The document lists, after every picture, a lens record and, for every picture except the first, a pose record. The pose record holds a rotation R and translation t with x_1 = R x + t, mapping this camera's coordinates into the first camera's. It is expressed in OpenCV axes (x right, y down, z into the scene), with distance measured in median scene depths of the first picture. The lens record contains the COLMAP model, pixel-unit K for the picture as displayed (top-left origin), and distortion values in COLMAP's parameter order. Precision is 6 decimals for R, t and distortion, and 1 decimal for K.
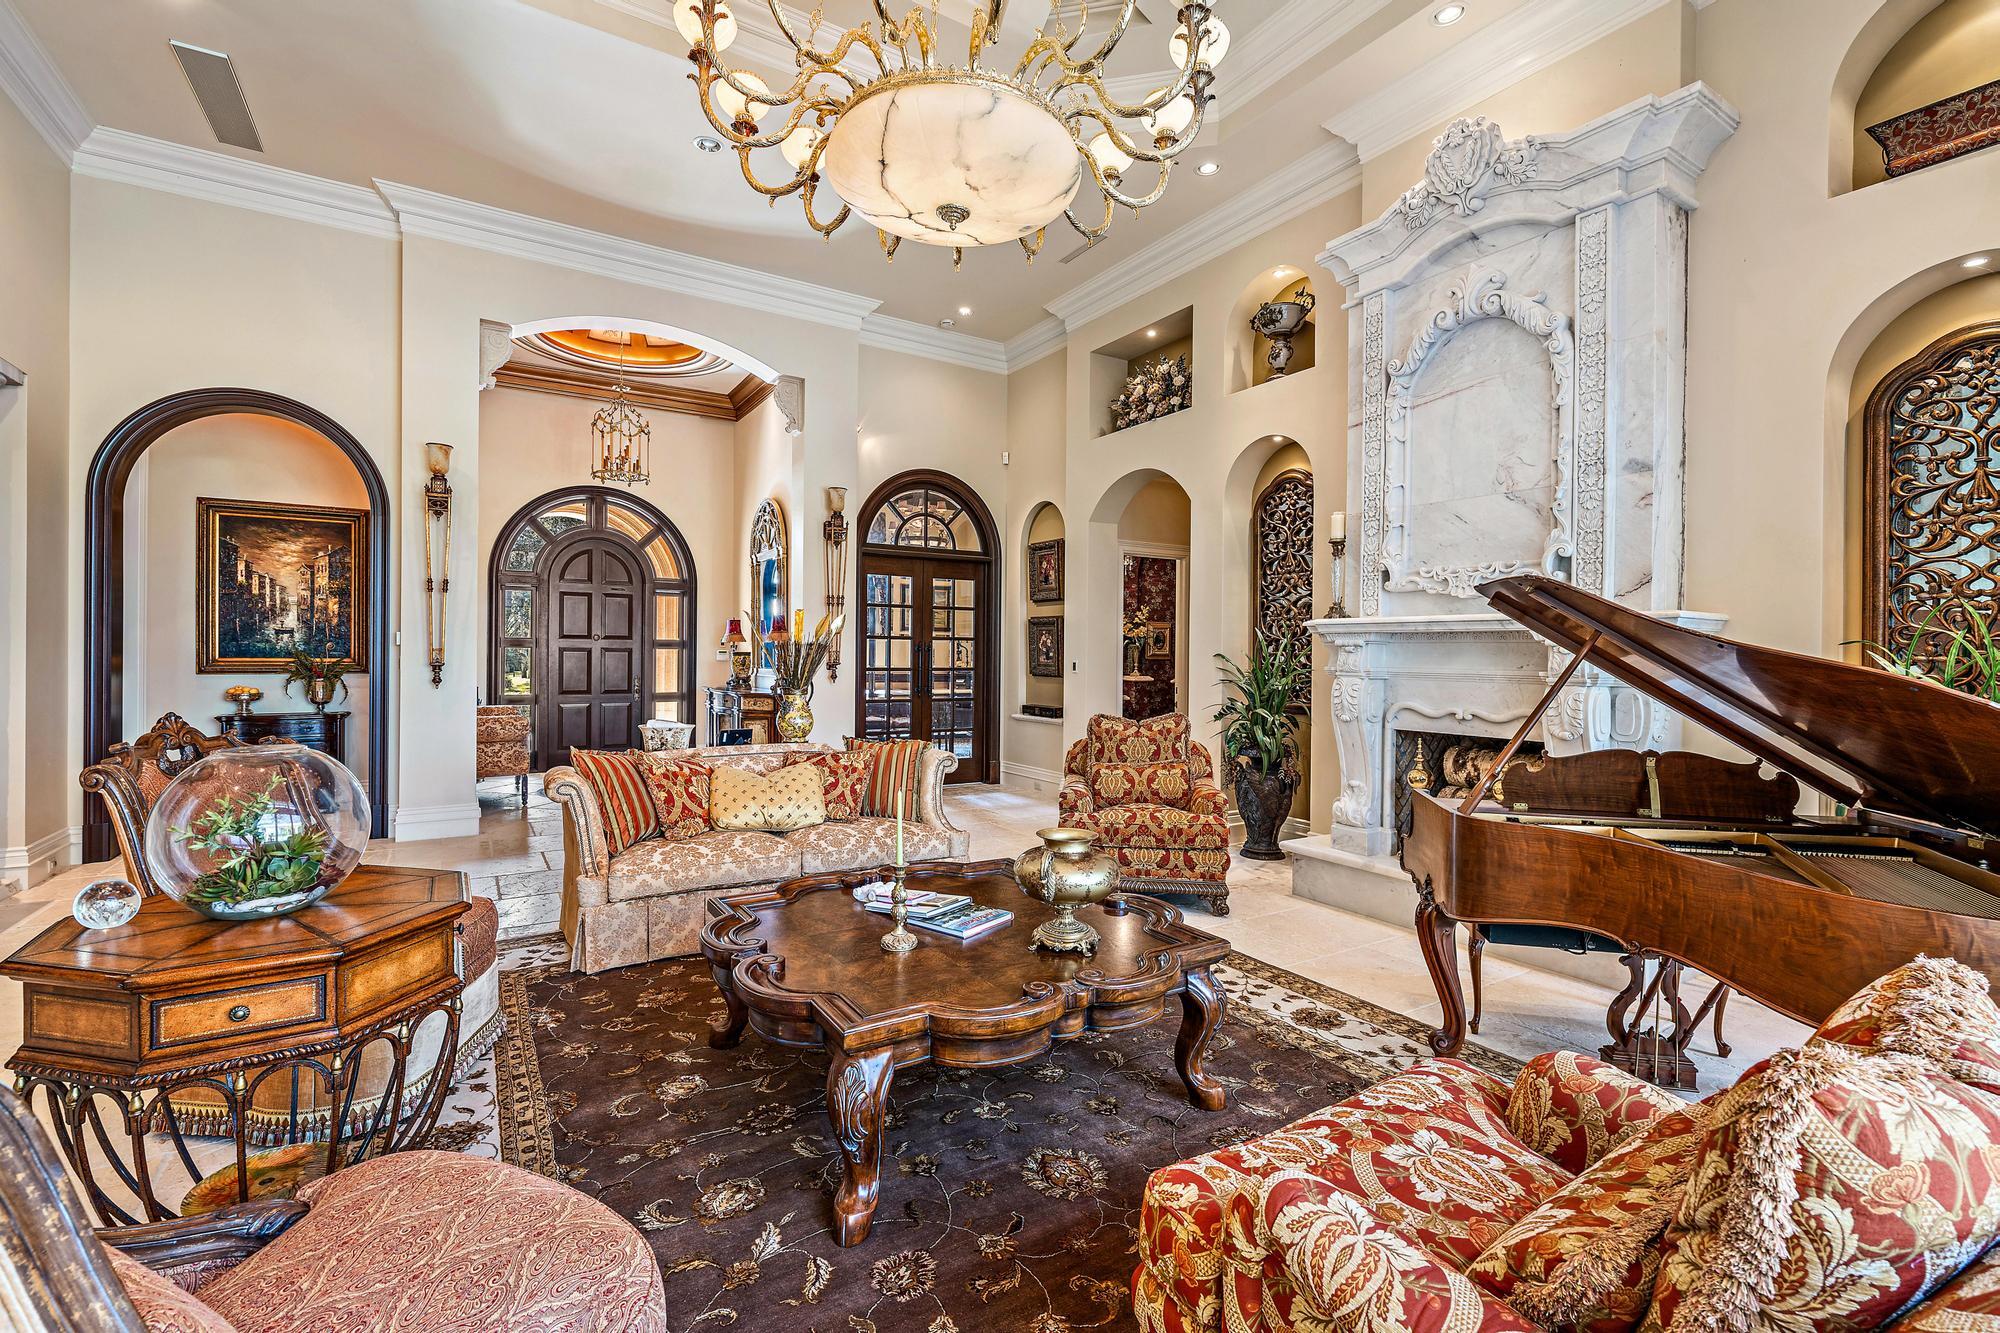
lens RADIAL K [[902.6, 0, 1001.0], [0, 902.6, 653.6], [0, 0, 1]] dist [0.001844, 0.000152]
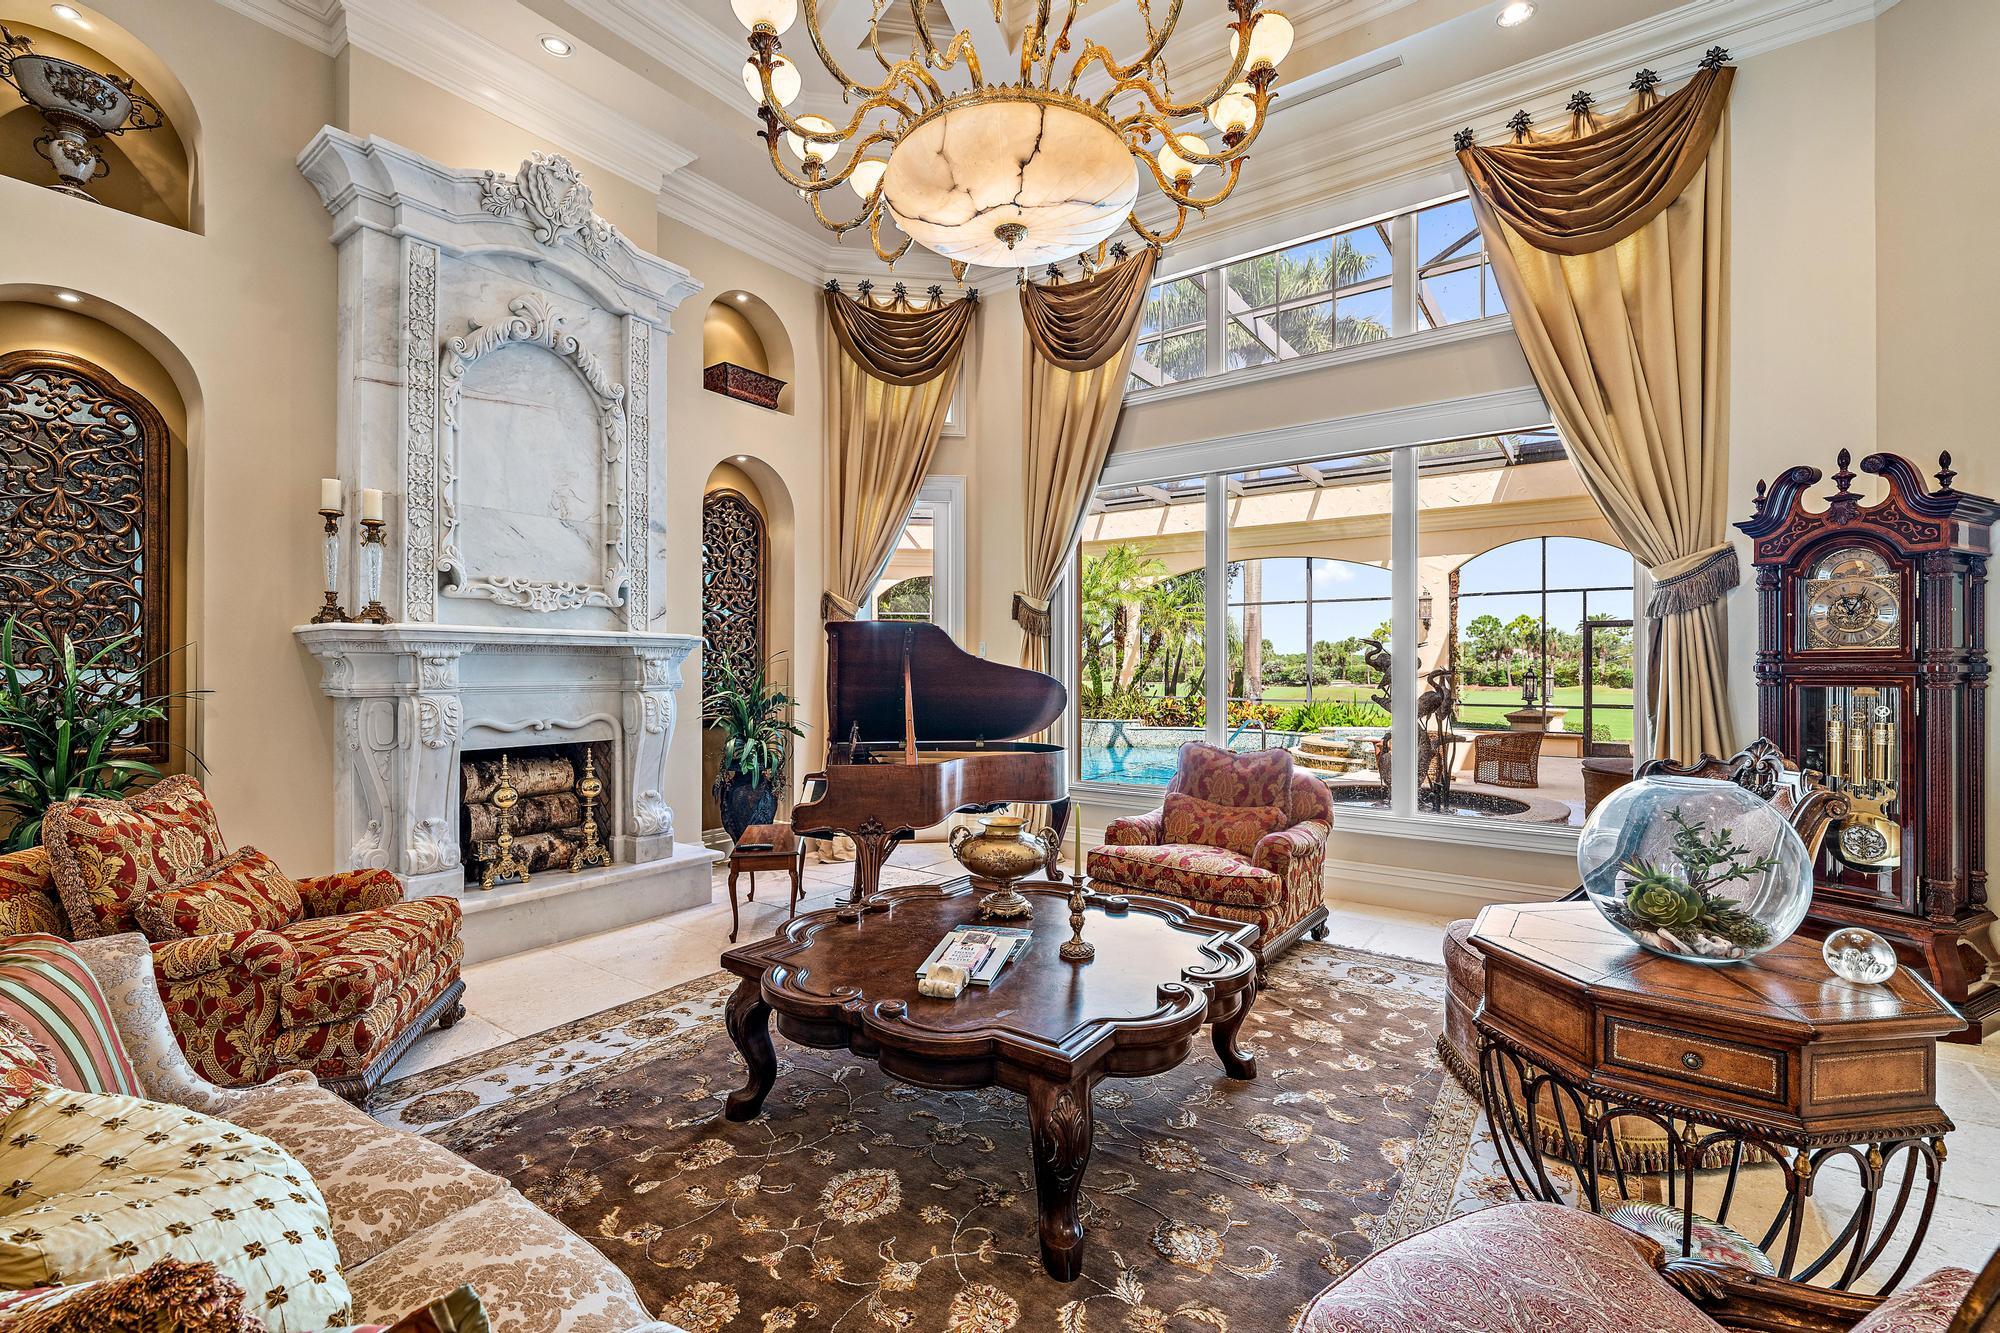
lens RADIAL K [[902.6, 0, 999.5], [0, 902.6, 666.9], [0, 0, 1]] dist [0.001844, 0.000152]
pose [[-0.360555, 0.002295, 0.932735, -0.647449], [0.011538, 0.999931, 0.002000, 0.004800], [-0.932667, 0.011483, -0.360557, 0.891548]]
